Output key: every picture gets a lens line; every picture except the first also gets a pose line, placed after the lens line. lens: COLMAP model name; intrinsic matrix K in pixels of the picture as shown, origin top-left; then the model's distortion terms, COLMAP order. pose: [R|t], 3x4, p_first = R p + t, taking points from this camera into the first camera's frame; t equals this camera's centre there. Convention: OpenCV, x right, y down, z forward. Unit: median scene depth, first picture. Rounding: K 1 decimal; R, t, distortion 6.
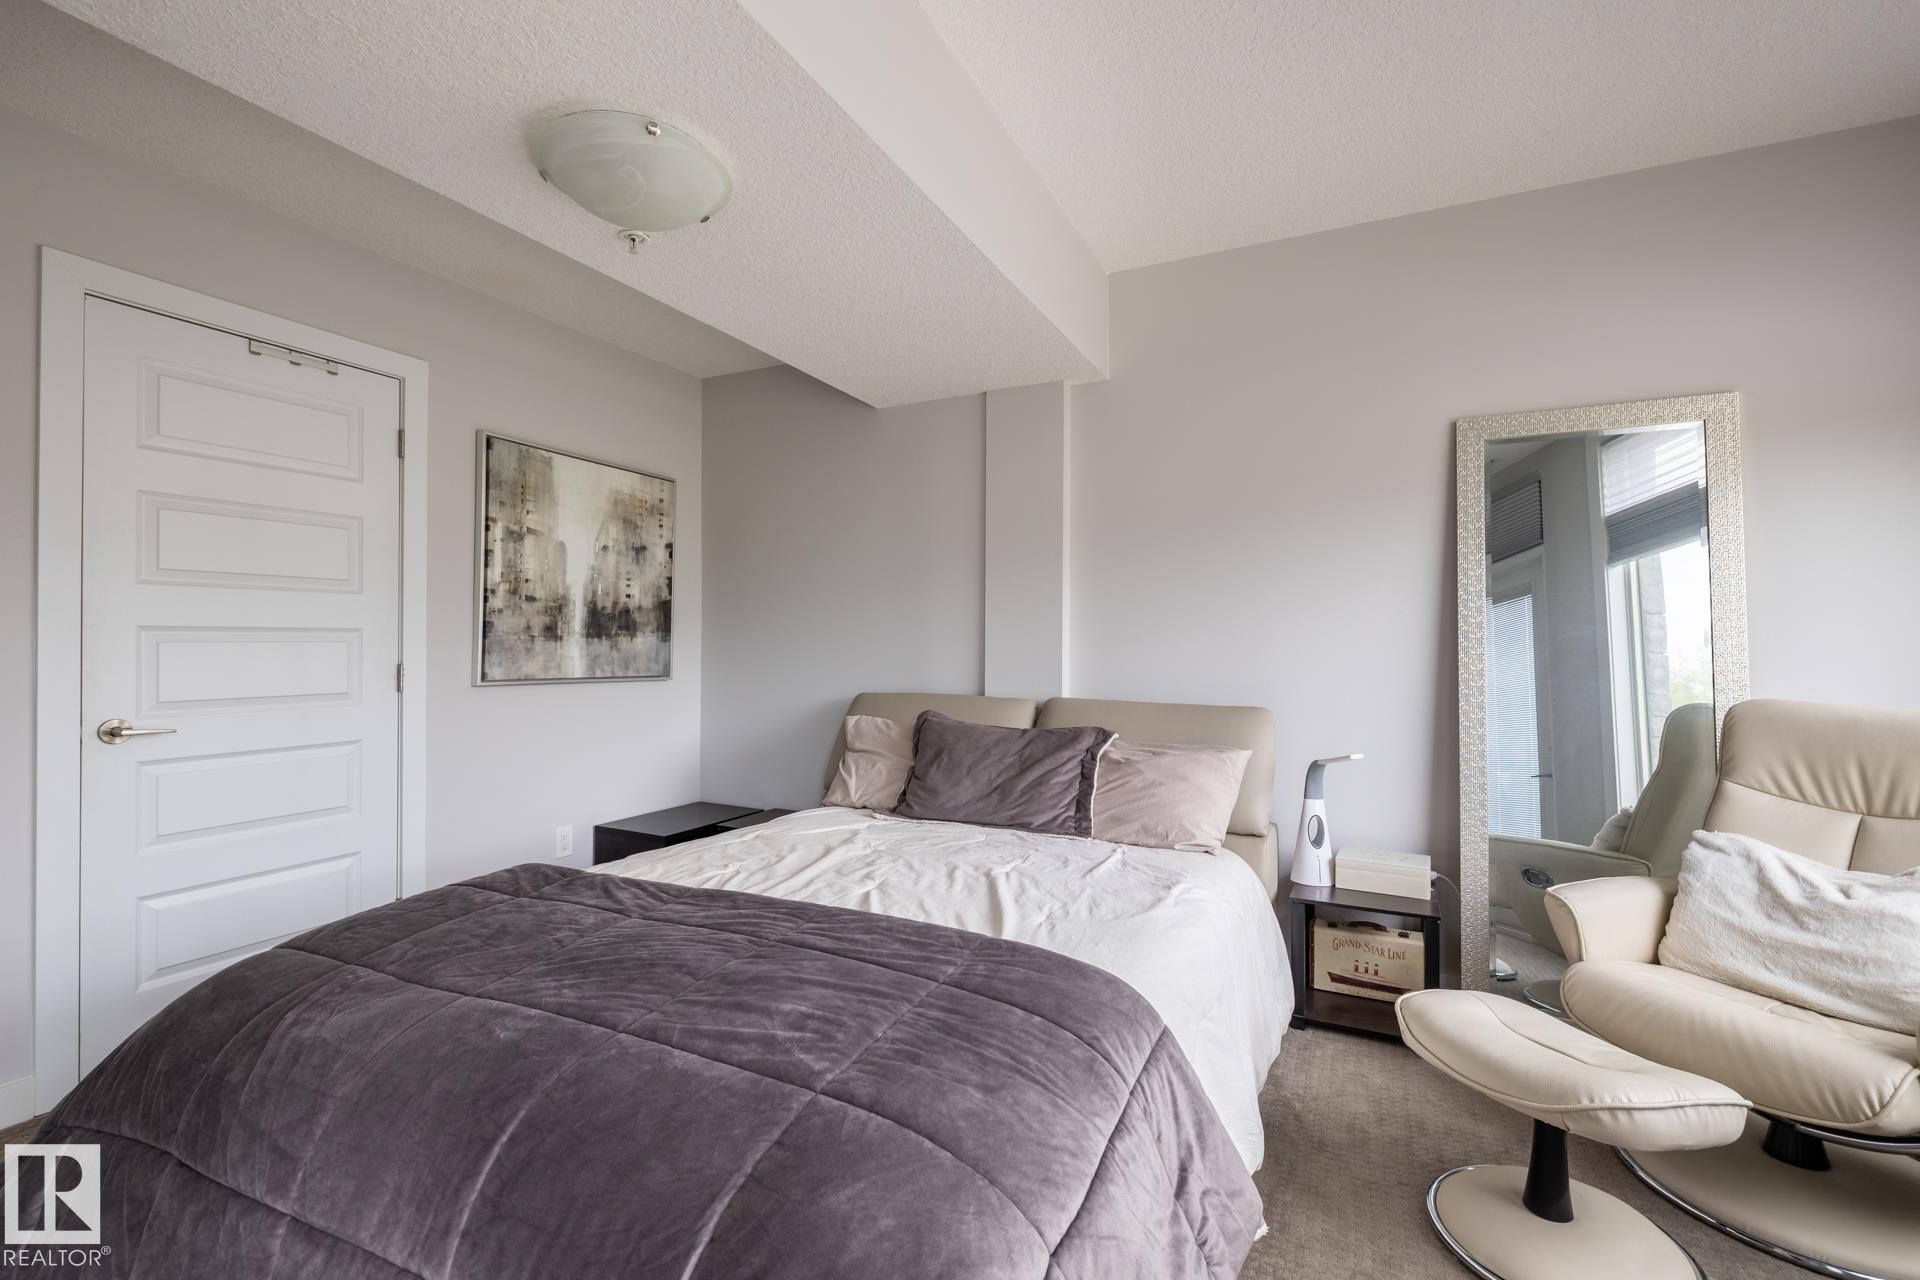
lens RADIAL K [[816.7, 0, 954.2], [0, 816.7, 650.7], [0, 0, 1]] dist [0.000417, -0.000338]
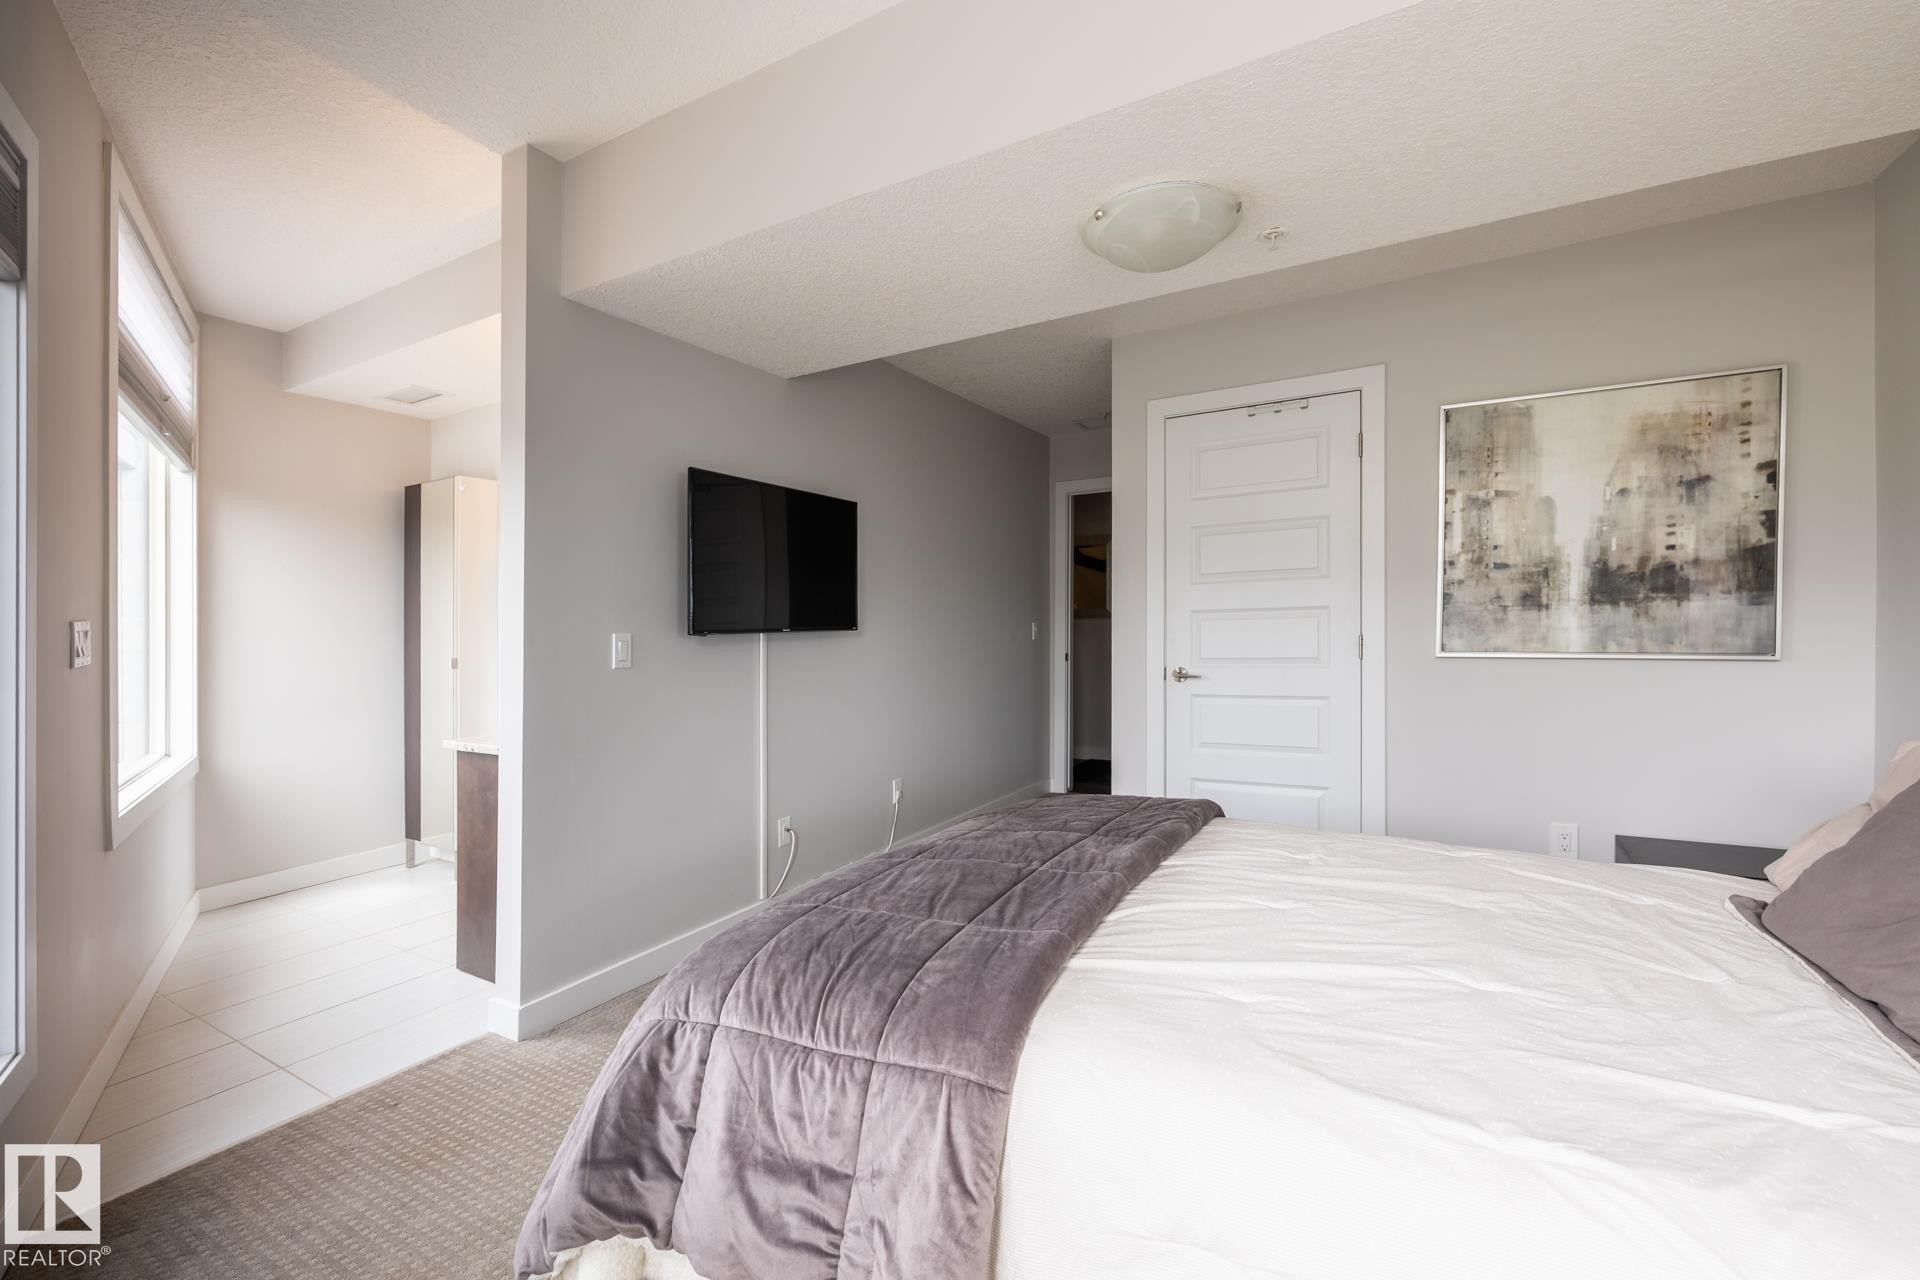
lens RADIAL K [[816.7, 0, 953.5], [0, 816.7, 624.3], [0, 0, 1]] dist [0.000417, -0.000338]
pose [[-0.046361, -0.005163, -0.998911, 0.428184], [0.014511, 0.999878, -0.005842, -0.000476], [0.998819, -0.014766, -0.046281, 0.399838]]
